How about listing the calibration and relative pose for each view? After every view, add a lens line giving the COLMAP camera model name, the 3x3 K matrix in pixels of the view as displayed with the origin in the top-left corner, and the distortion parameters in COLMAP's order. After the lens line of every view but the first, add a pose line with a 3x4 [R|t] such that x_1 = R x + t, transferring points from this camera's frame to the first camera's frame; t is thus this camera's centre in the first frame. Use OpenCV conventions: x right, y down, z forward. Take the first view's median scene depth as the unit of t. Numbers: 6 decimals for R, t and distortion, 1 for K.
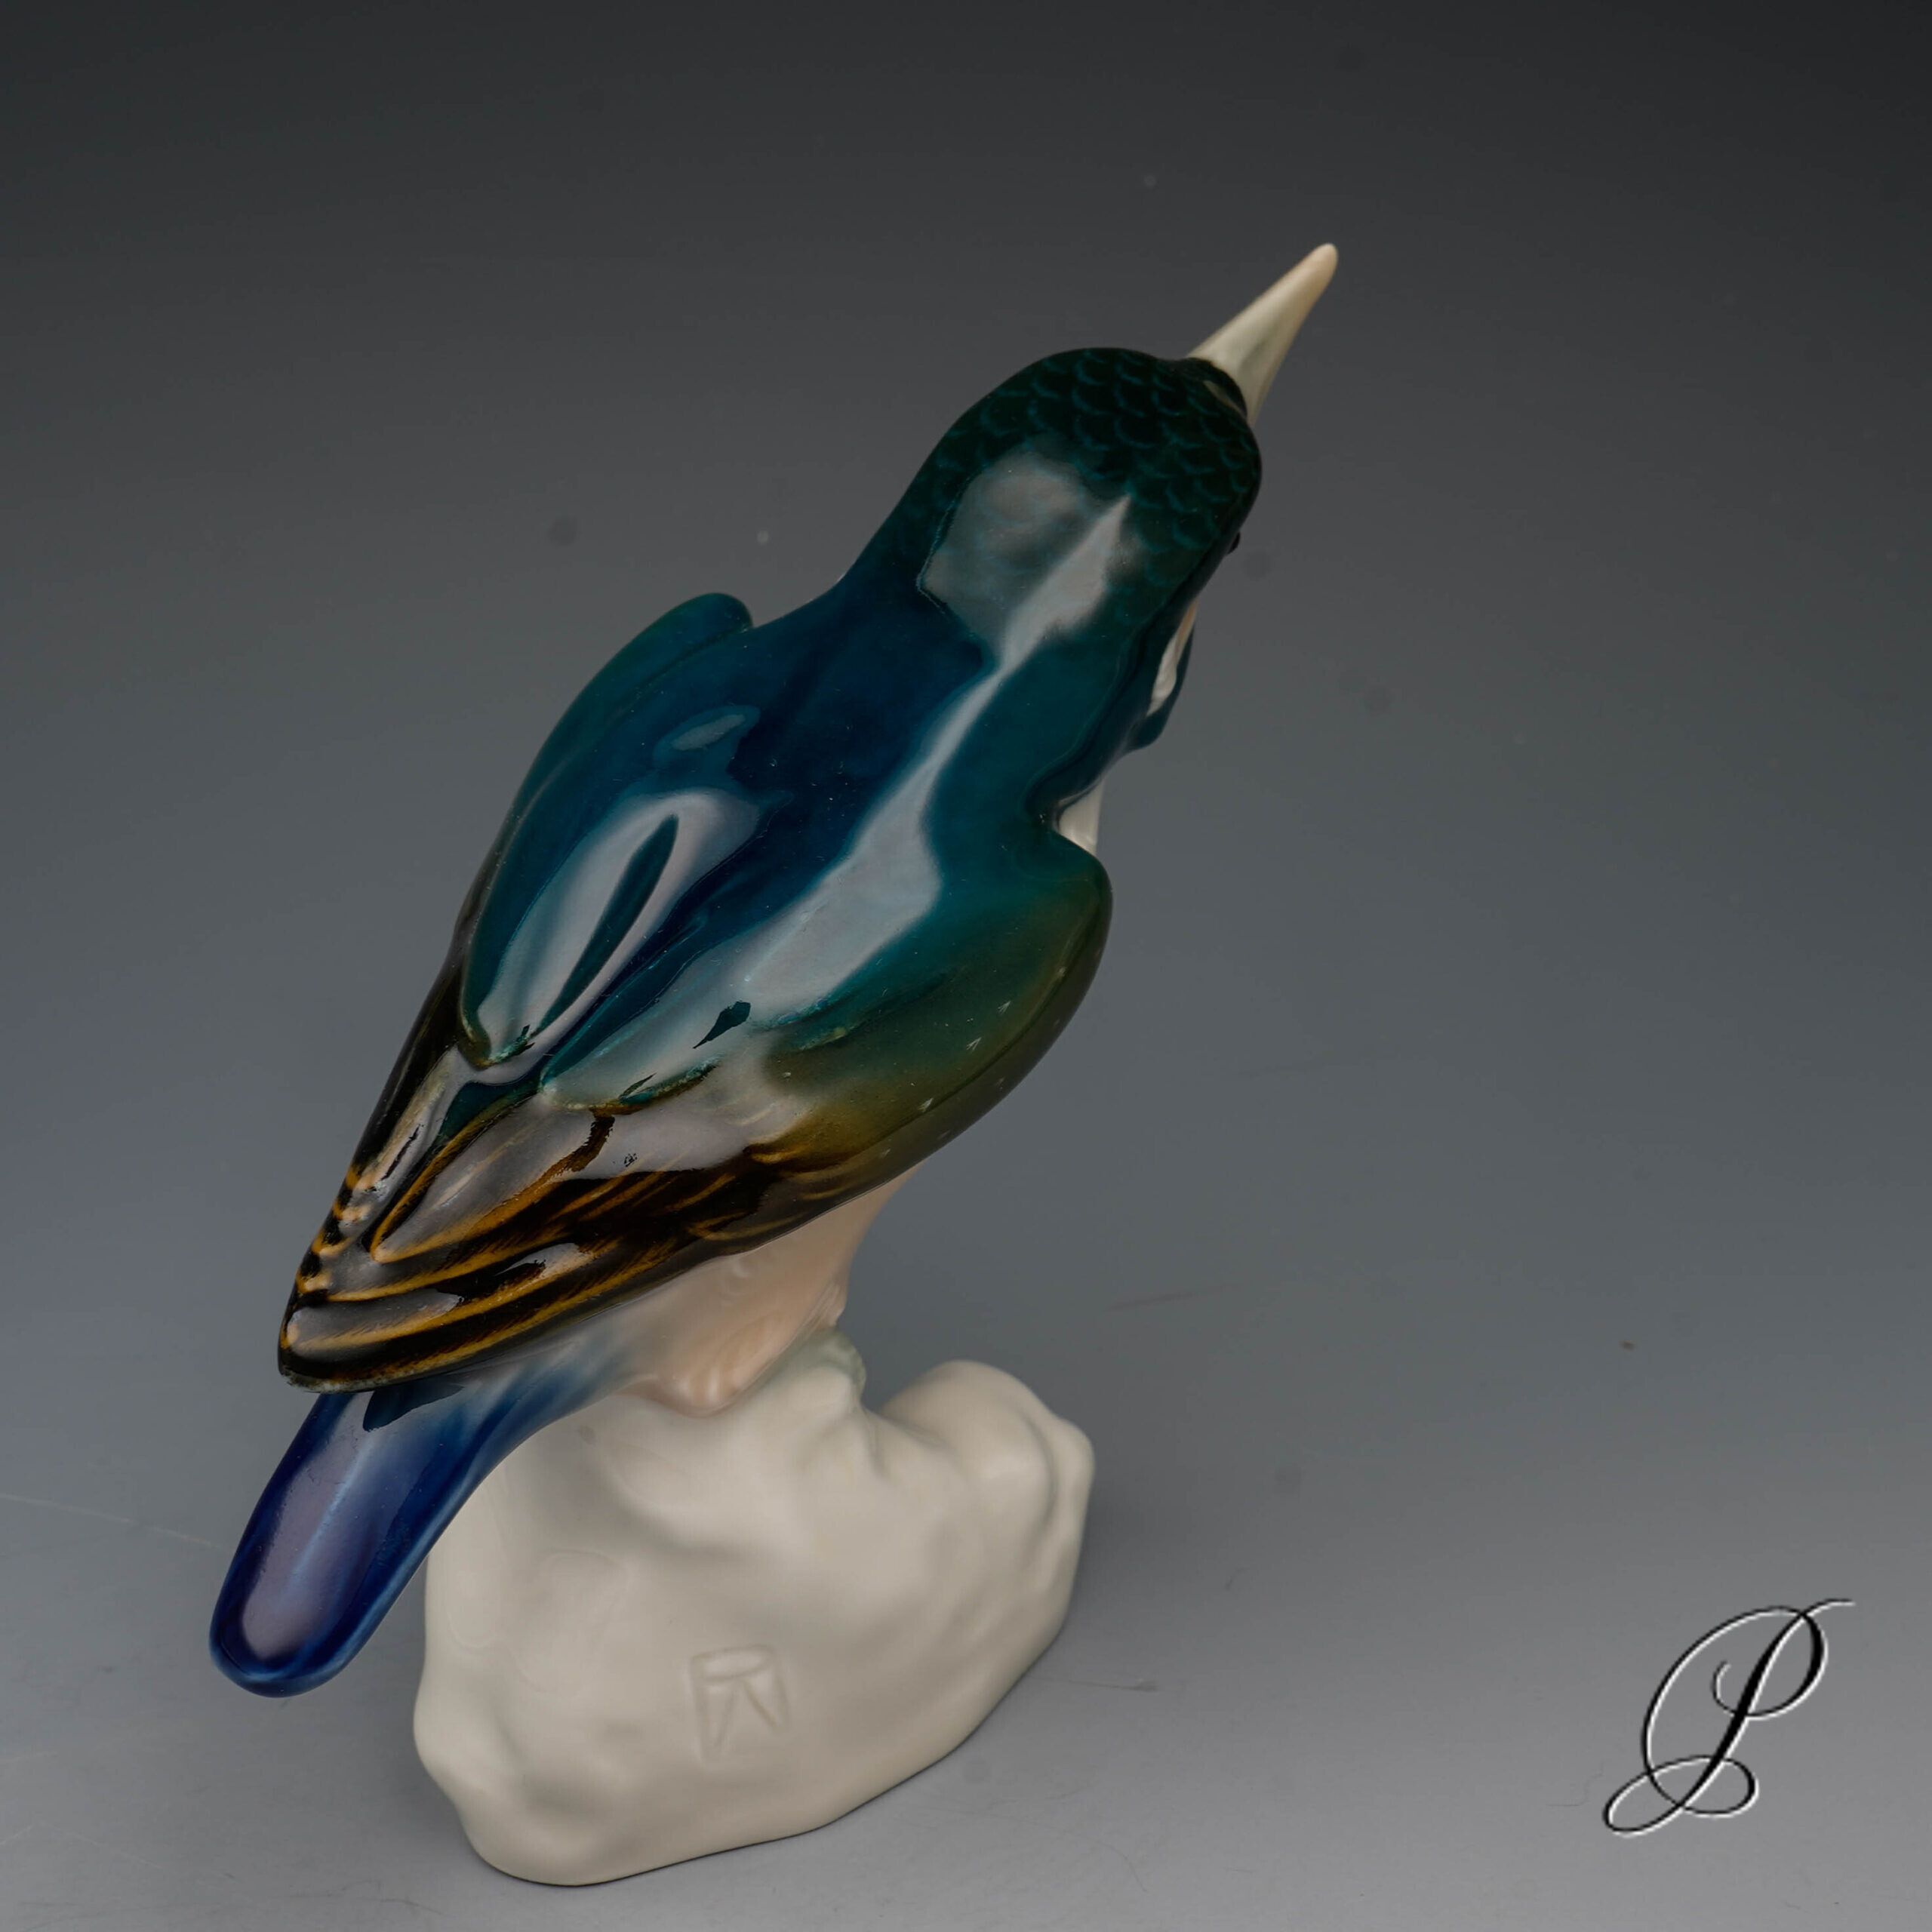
lens RADIAL K [[3312.3, 0, 965.7], [0, 3312.3, 974.6], [0, 0, 1]] dist [-0.001744, 0.000000]
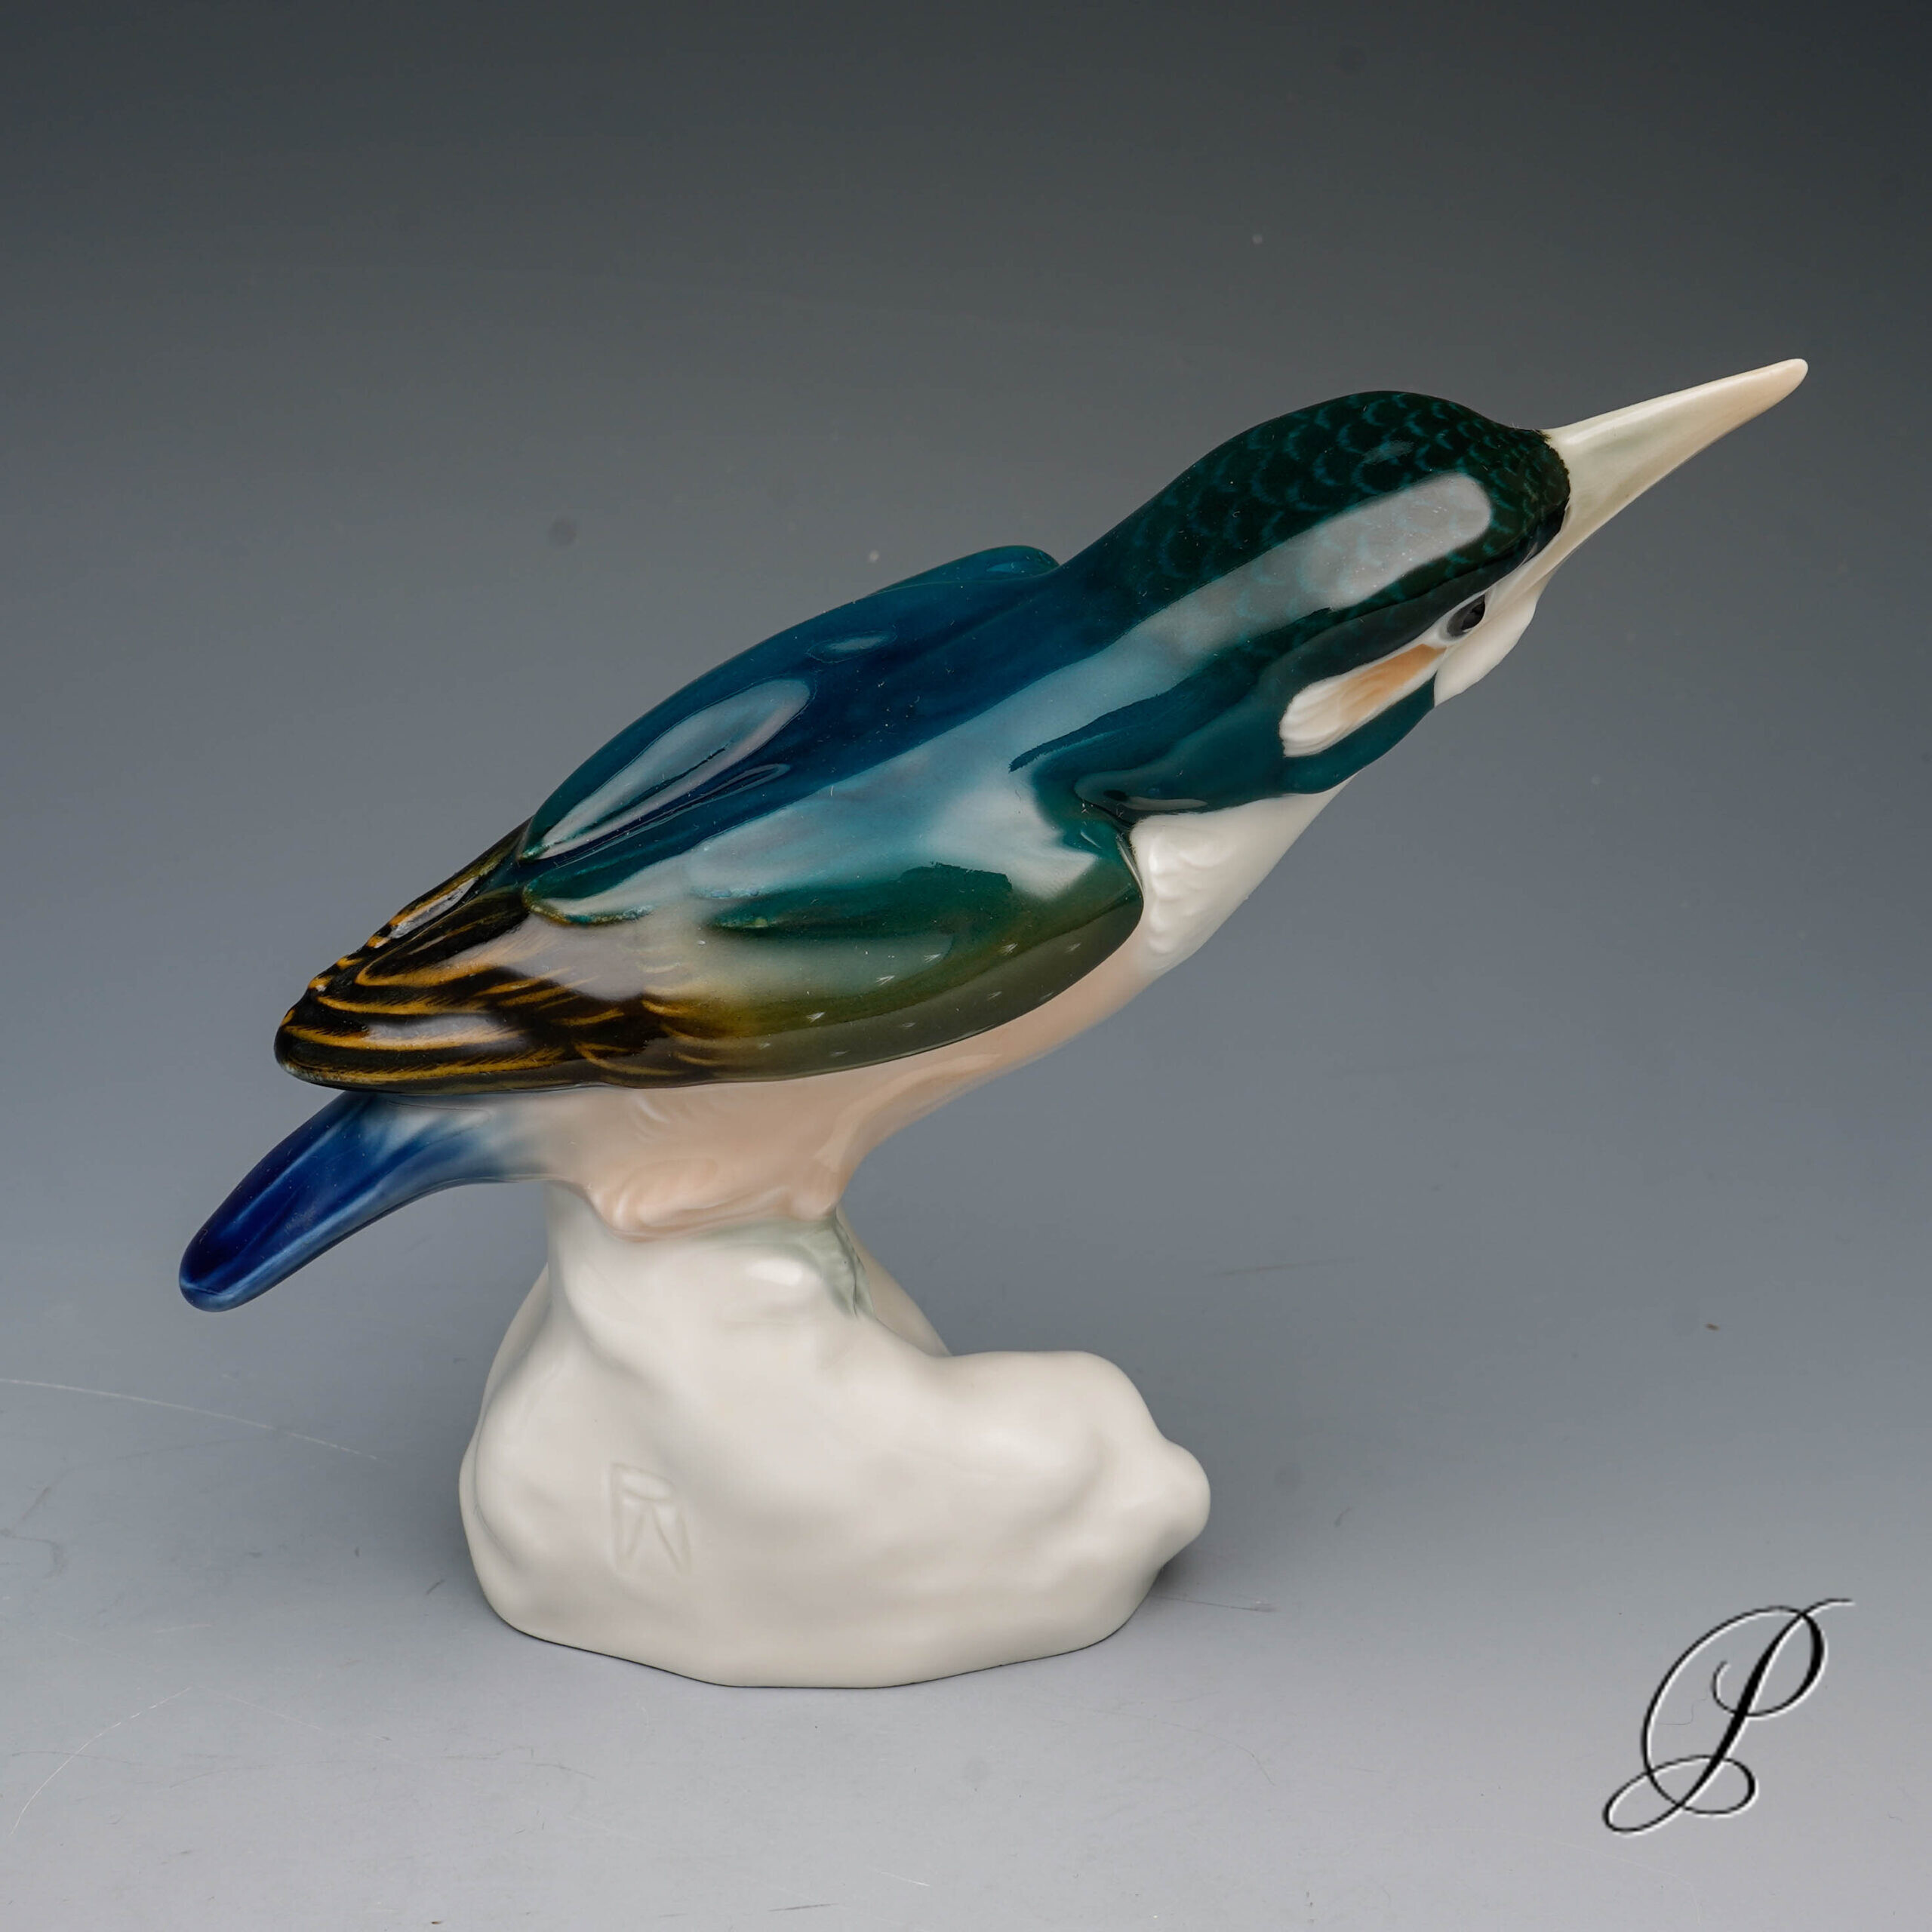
lens RADIAL K [[3312.3, 0, 963.6], [0, 3312.3, 968.4], [0, 0, 1]] dist [-0.001744, 0.000000]
pose [[0.757110, 0.297857, -0.581433, 0.613382], [-0.317825, 0.945523, 0.070519, -0.062176], [0.570763, 0.131403, 0.810532, 0.175335]]
